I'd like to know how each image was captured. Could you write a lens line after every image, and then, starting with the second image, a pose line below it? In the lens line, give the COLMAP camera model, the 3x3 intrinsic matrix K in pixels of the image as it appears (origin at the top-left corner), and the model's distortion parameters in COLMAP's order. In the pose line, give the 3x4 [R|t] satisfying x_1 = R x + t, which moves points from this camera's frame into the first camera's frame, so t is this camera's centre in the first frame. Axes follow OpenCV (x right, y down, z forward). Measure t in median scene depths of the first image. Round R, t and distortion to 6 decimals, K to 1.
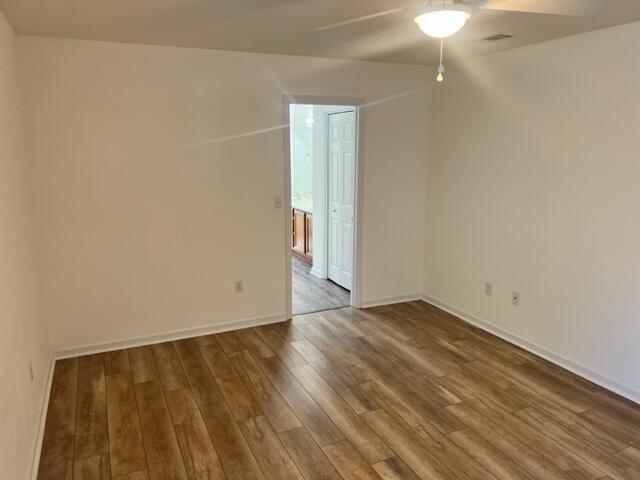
lens RADIAL K [[481.6, 0, 320.0], [0, 481.6, 240.0], [0, 0, 1]] dist [0.037859, -0.031572]
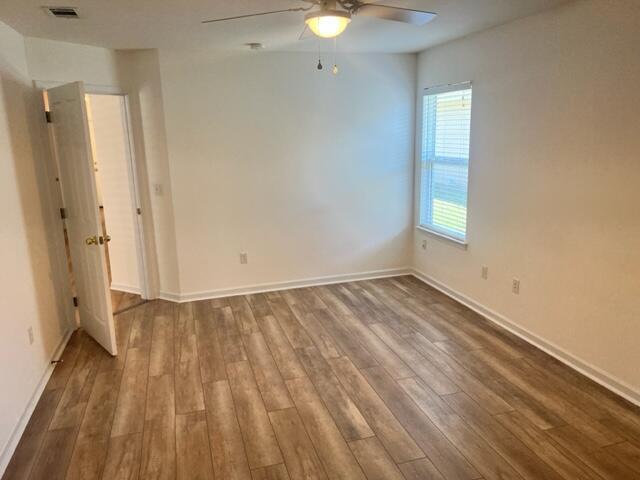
lens RADIAL K [[481.6, 0, 320.0], [0, 481.6, 240.0], [0, 0, 1]] dist [0.037859, -0.031572]
pose [[-0.988876, -0.008229, 0.148516, 0.067635], [0.055942, 0.904588, 0.422601, -0.348800], [-0.137824, 0.426208, -0.894064, 1.683422]]
